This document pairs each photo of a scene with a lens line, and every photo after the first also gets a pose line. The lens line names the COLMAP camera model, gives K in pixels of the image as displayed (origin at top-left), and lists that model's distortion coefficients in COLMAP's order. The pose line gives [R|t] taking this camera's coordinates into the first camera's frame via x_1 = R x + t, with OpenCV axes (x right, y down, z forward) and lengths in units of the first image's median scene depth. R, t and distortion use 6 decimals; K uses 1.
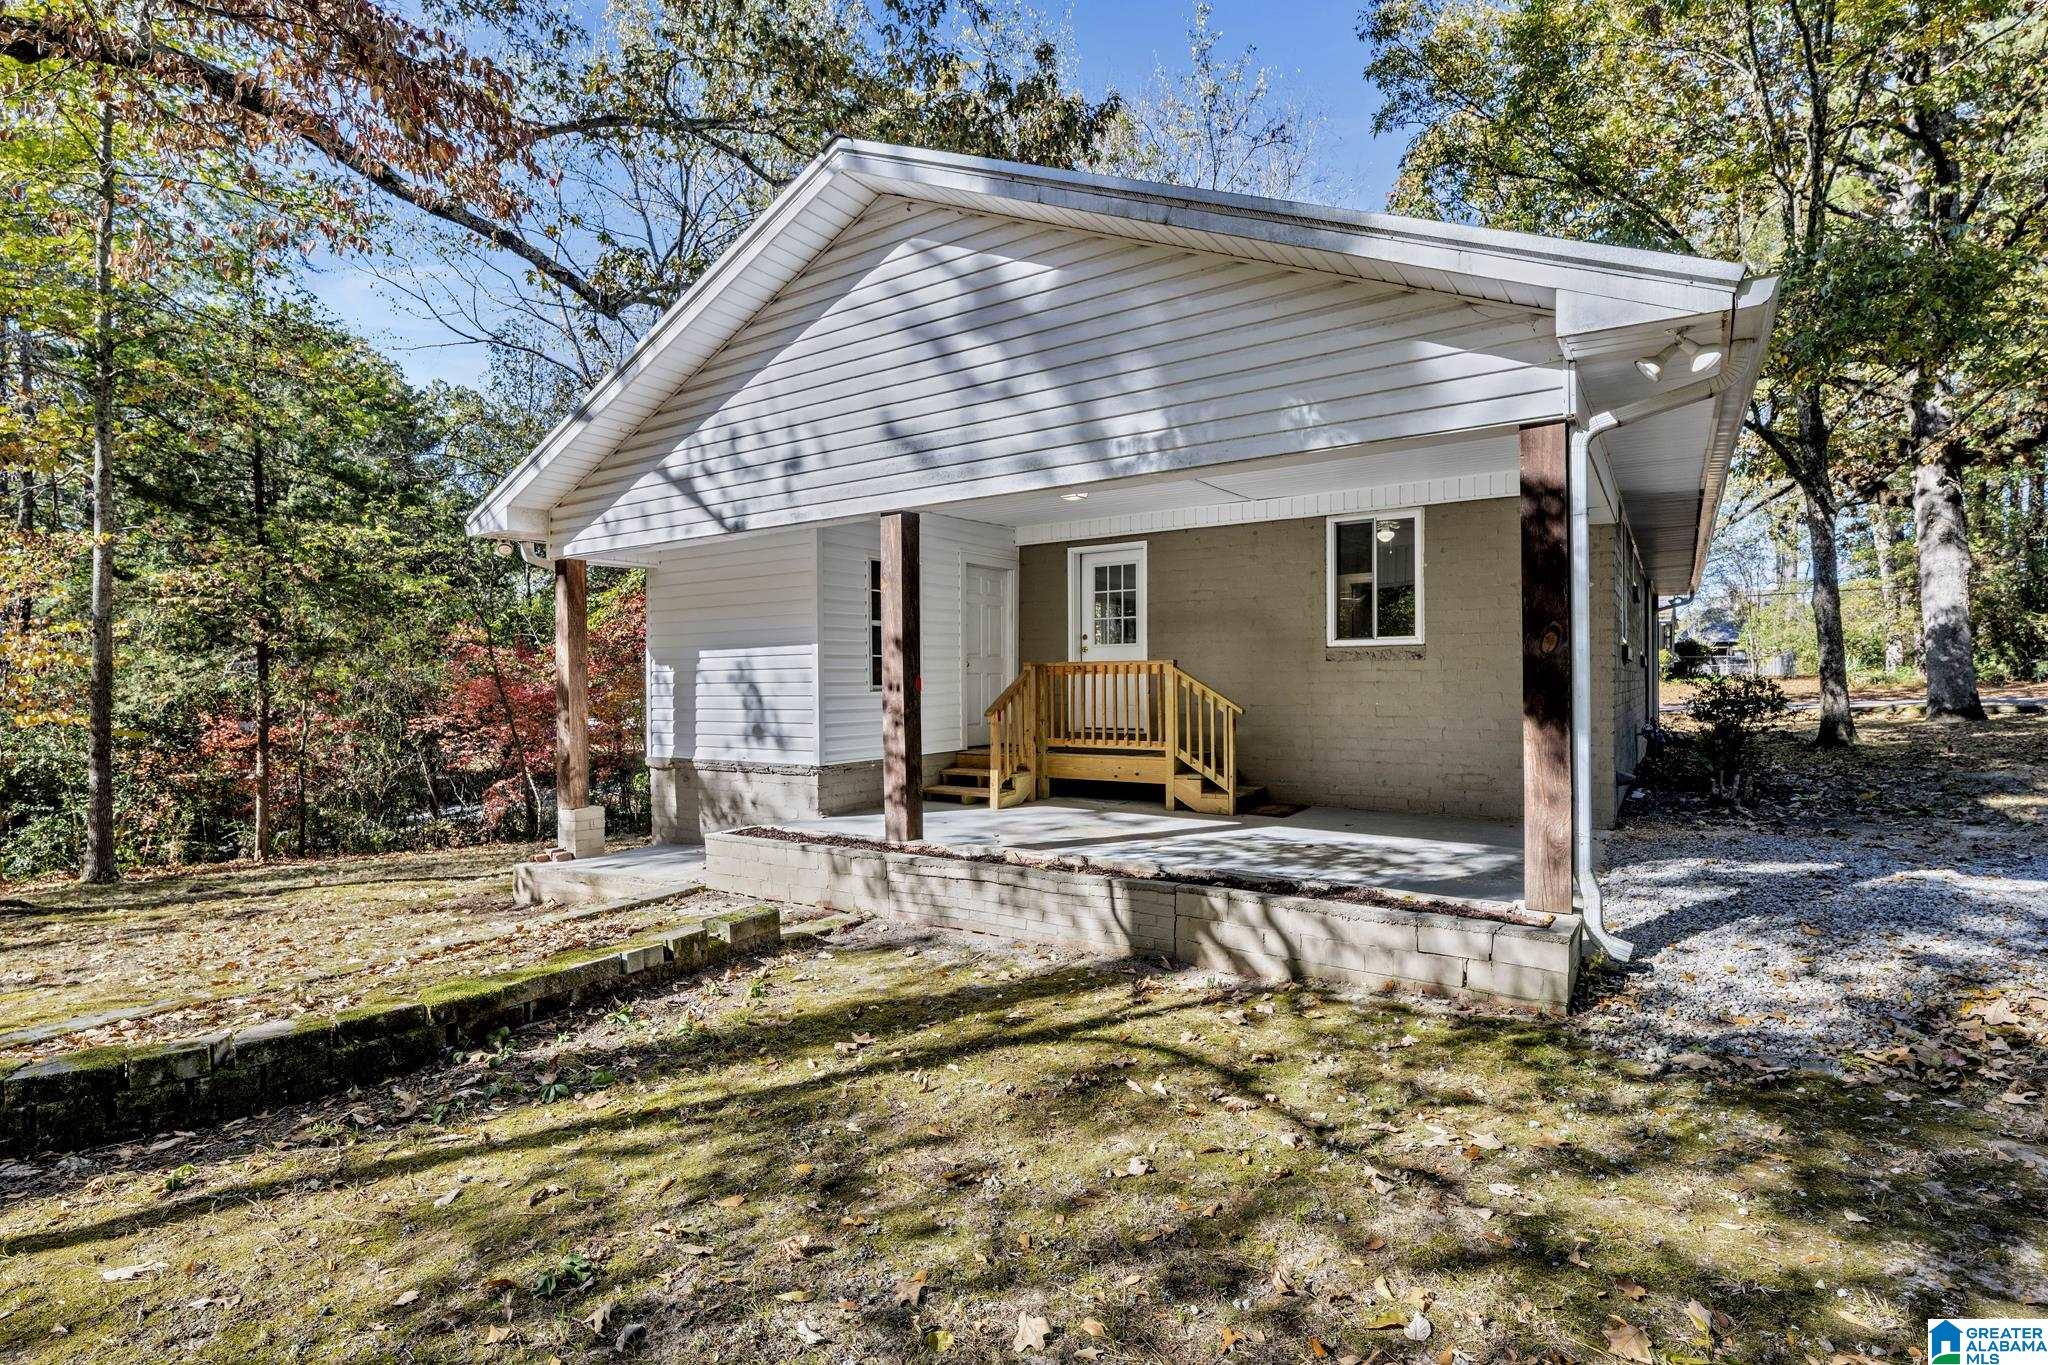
lens RADIAL K [[975.8, 0, 1024.0], [0, 975.8, 682.5], [0, 0, 1]] dist [0.001237, 0.000140]
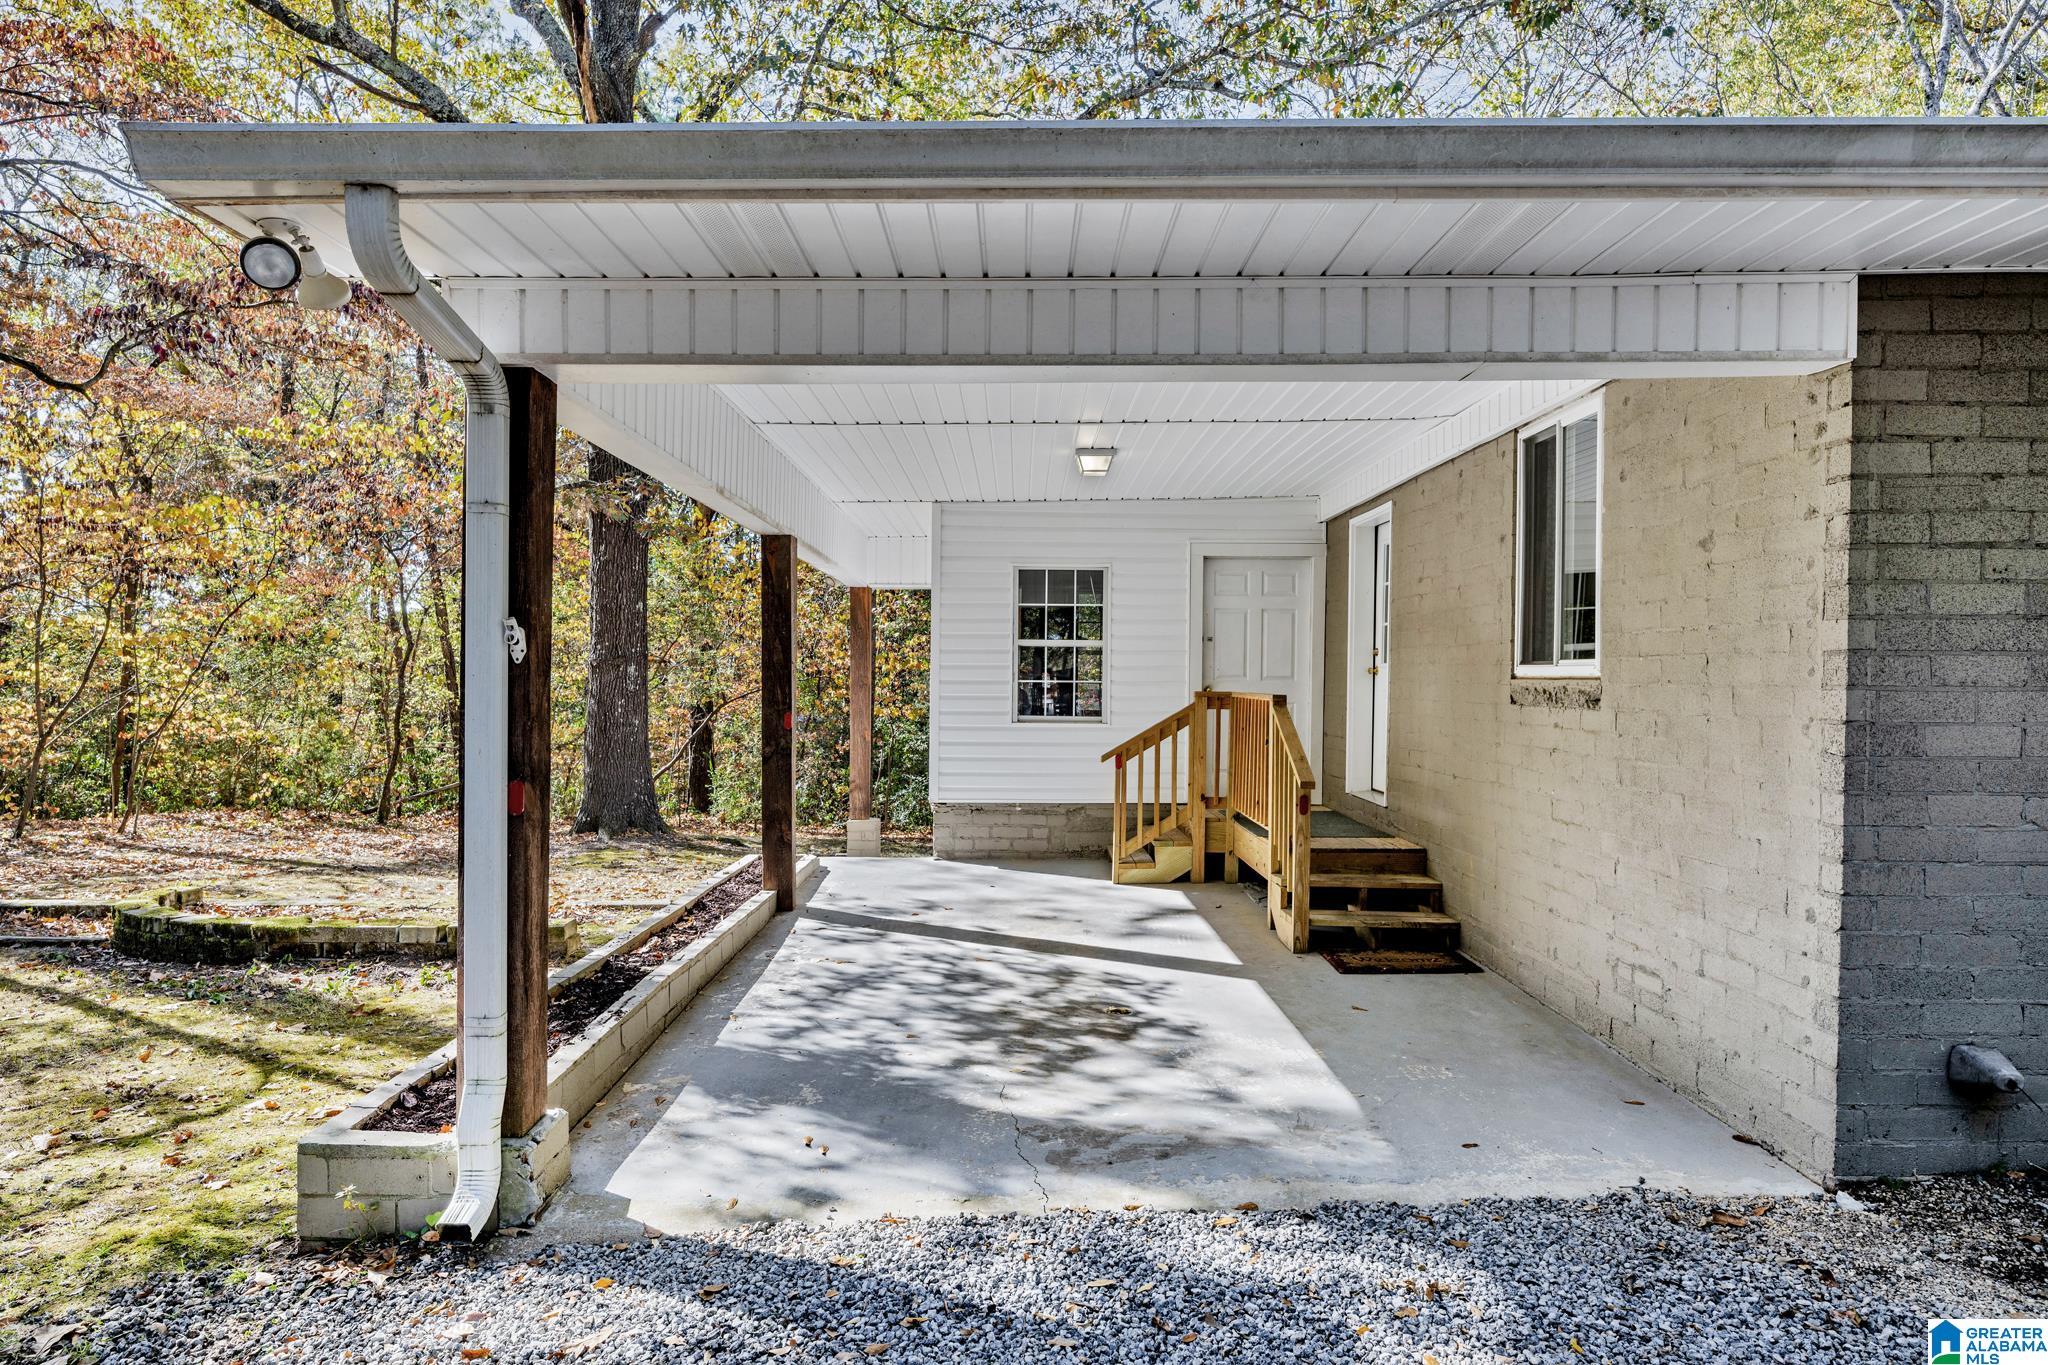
lens RADIAL K [[1143.6, 0, 1024.0], [0, 1143.6, 682.5], [0, 0, 1]] dist [0.001011, 0.000173]
pose [[0.551325, 0.019678, -0.834059, 1.556397], [-0.008640, 0.999803, 0.017877, -0.101657], [0.834246, -0.002650, 0.551386, 0.993443]]
